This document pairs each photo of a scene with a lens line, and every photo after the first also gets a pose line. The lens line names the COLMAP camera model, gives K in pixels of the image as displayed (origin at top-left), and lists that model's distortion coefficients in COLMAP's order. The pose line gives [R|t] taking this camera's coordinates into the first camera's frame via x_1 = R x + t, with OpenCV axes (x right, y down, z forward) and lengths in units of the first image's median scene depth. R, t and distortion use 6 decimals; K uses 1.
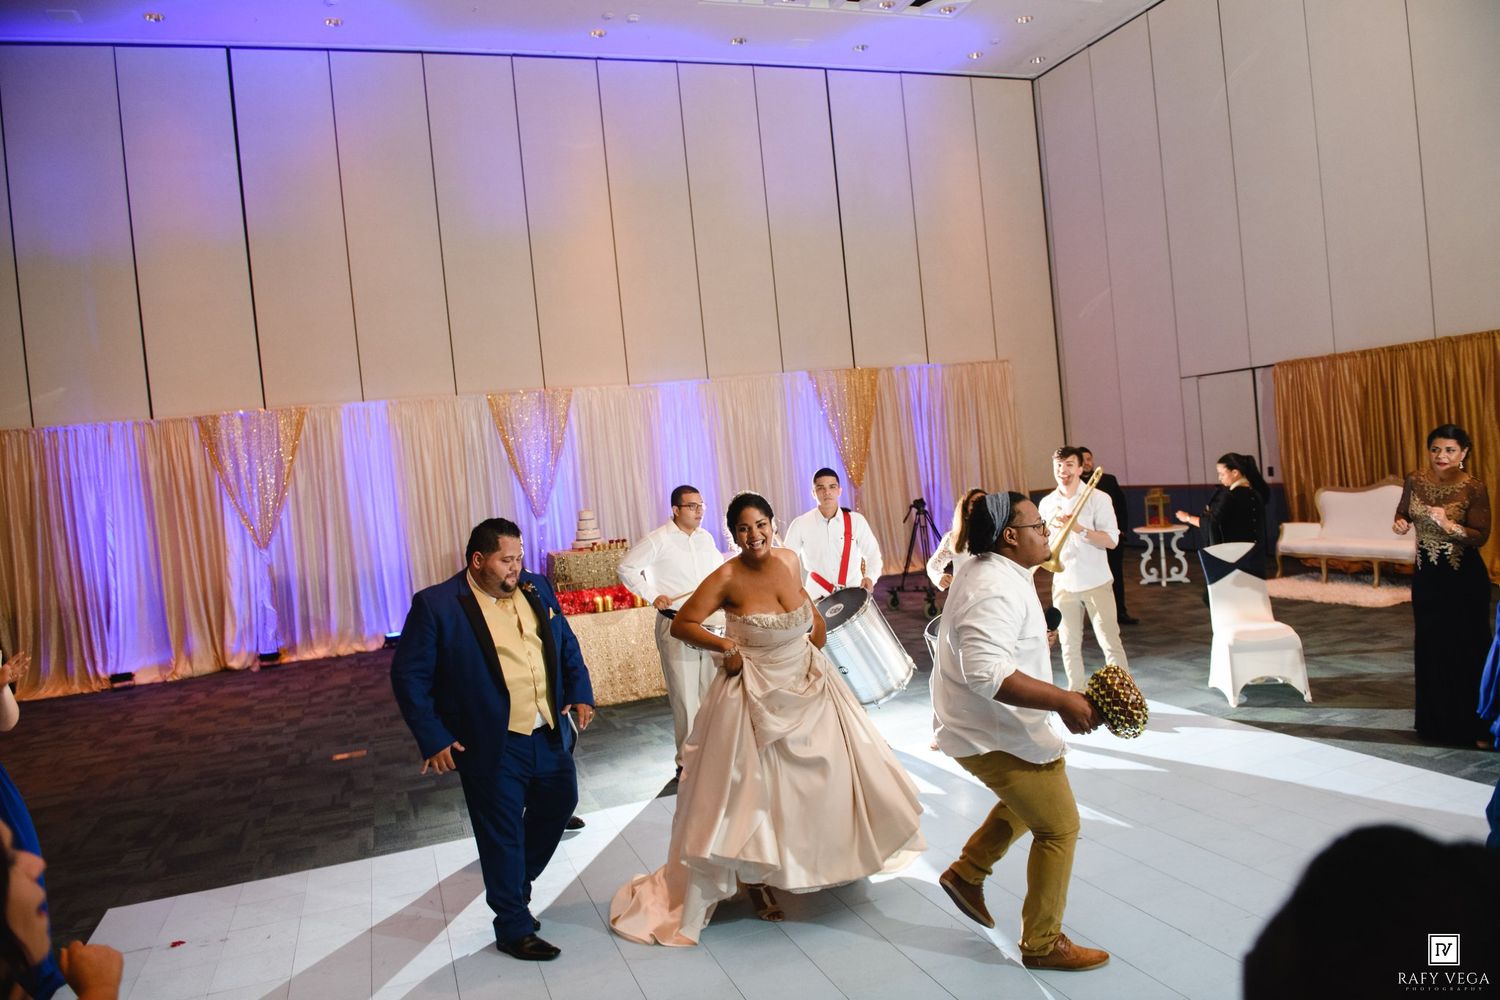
lens RADIAL K [[1037.4, 0, 753.9], [0, 1037.4, 506.3], [0, 0, 1]] dist [-0.064869, 0.005184]
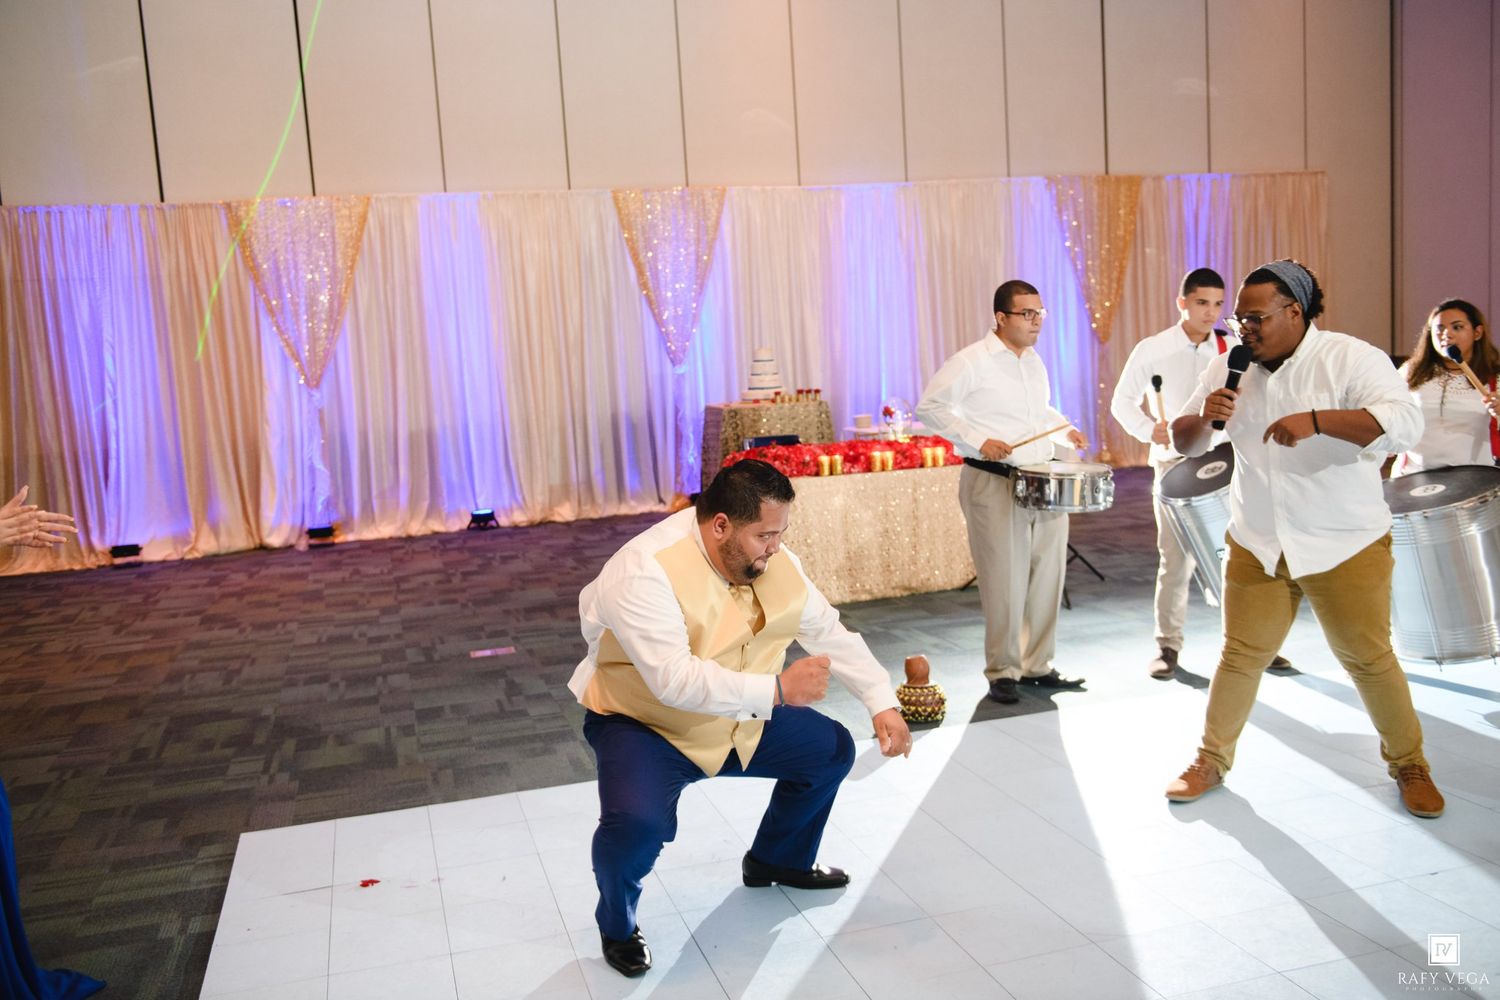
lens RADIAL K [[1345.2, 0, 737.1], [0, 1345.2, 521.8], [0, 0, 1]] dist [-0.005919, -0.000532]
pose [[0.996568, 0.046977, -0.068153, -0.109278], [-0.040514, 0.994813, 0.093302, 0.037317], [0.072183, -0.090221, 0.993302, 0.049223]]
